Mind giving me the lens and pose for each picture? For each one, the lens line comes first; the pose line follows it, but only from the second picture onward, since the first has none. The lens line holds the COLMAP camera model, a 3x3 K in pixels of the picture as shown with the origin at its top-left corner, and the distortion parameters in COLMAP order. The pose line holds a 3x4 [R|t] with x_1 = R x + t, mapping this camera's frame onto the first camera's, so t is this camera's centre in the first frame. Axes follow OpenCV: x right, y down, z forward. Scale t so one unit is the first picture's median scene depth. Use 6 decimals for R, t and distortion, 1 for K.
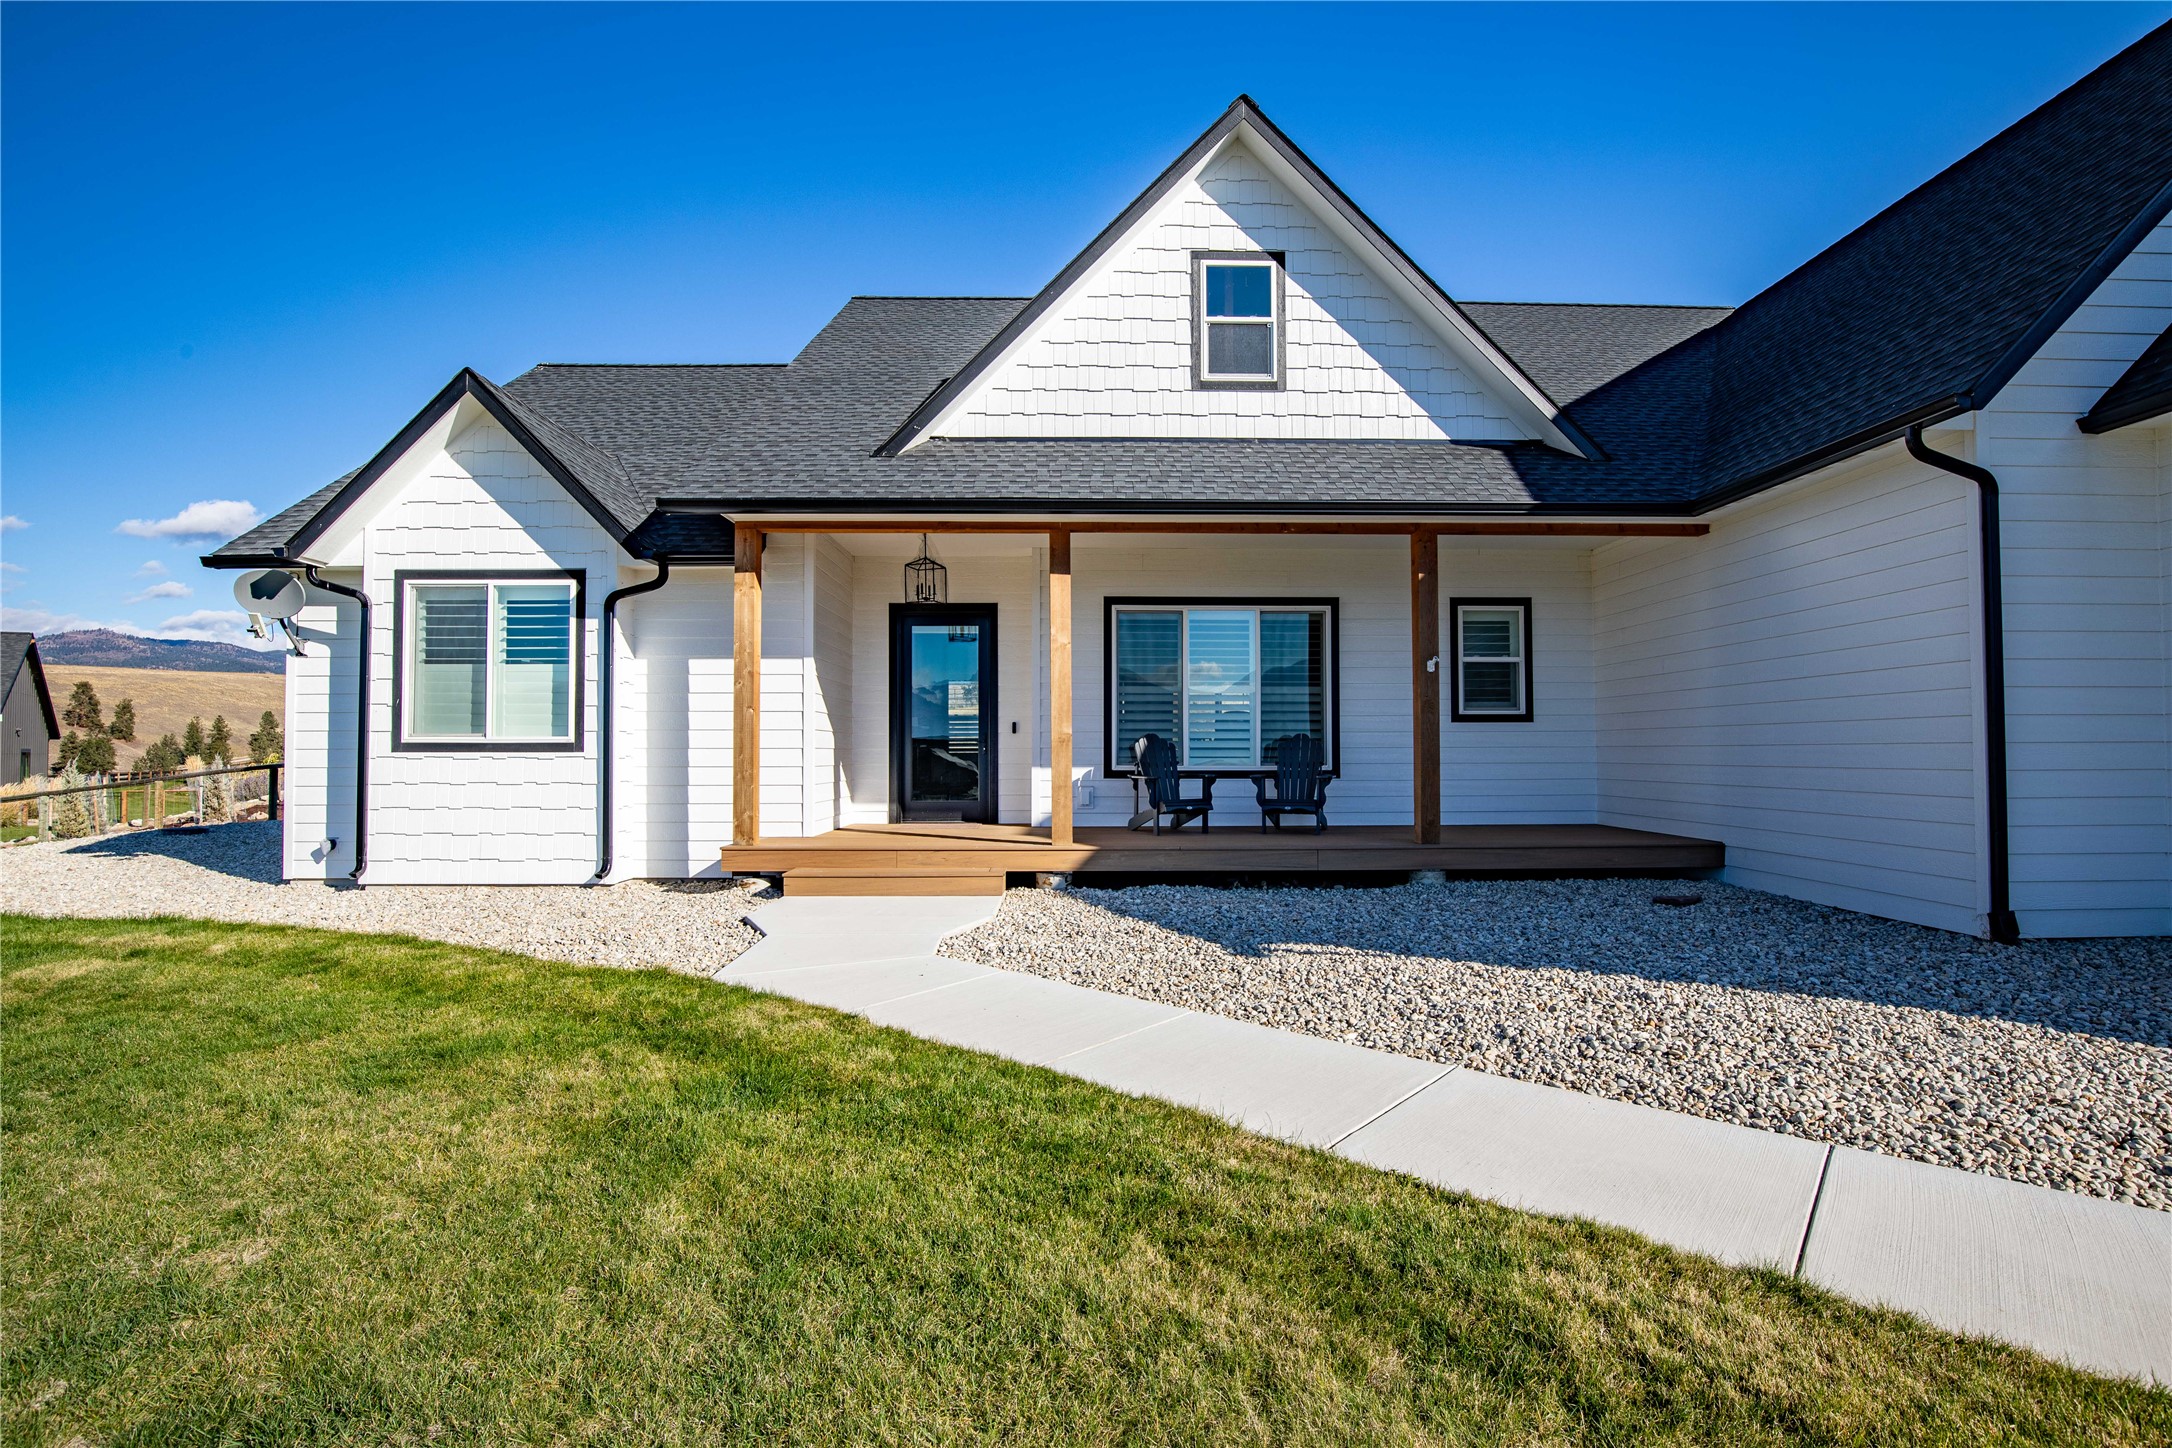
lens RADIAL K [[1030.1, 0, 1089.5], [0, 1030.1, 721.4], [0, 0, 1]] dist [-0.036506, -0.000223]
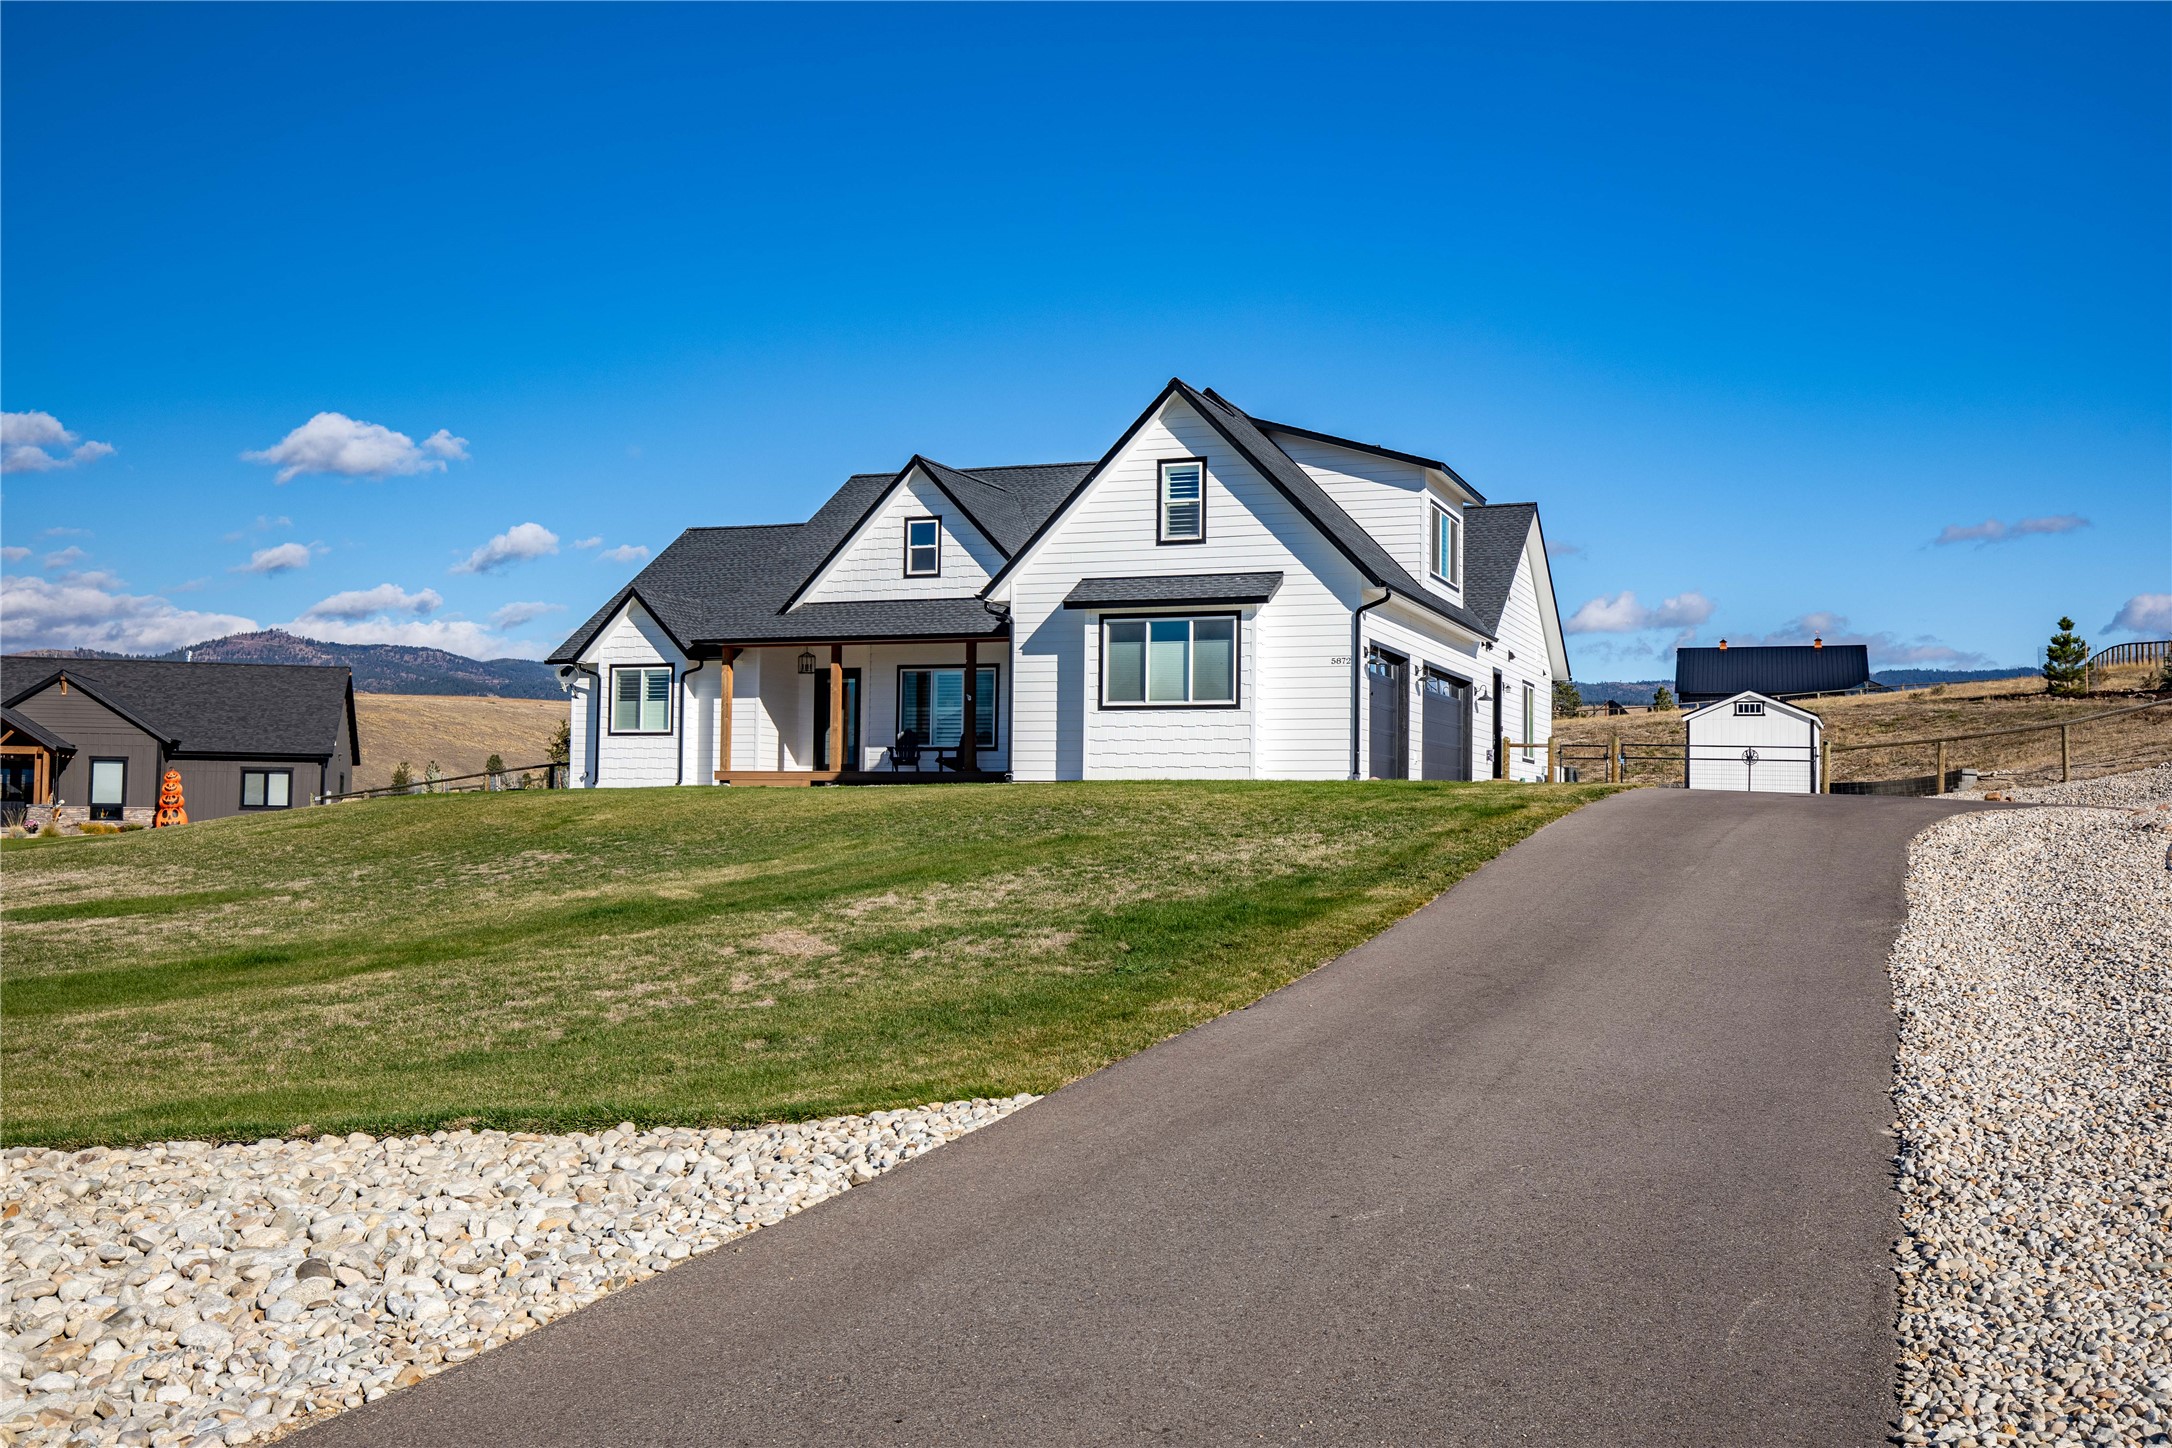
lens RADIAL K [[1899.5, 0, 1092.3], [0, 1899.5, 729.3], [0, 0, 1]] dist [-0.021103, -0.008122]
pose [[0.928404, -0.003908, -0.371553, 2.170240], [-0.005102, 0.999716, -0.023263, 0.115533], [0.371538, 0.023493, 0.928120, -2.915144]]
